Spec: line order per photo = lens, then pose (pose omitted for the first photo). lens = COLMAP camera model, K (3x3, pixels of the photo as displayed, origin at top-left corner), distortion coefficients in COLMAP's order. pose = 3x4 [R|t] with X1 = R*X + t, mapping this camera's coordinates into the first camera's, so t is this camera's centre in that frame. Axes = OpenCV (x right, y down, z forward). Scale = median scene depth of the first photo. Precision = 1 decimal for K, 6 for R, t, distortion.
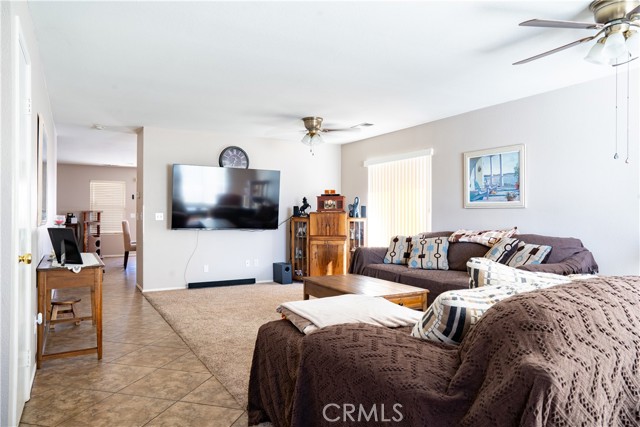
lens RADIAL K [[428.3, 0, 320.0], [0, 428.3, 213.5], [0, 0, 1]] dist [-0.002635, 0.000914]
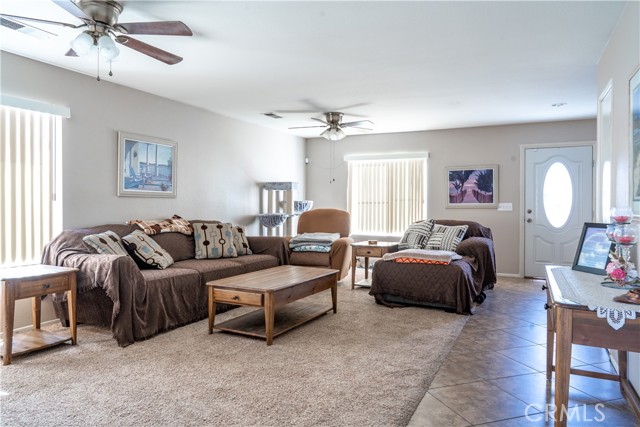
lens RADIAL K [[428.3, 0, 320.0], [0, 428.3, 213.5], [0, 0, 1]] dist [-0.002635, 0.000914]
pose [[-0.551041, -0.014404, 0.834354, -0.630374], [0.000887, 0.999840, 0.017846, 0.007517], [-0.834477, 0.010574, -0.550941, 1.207083]]
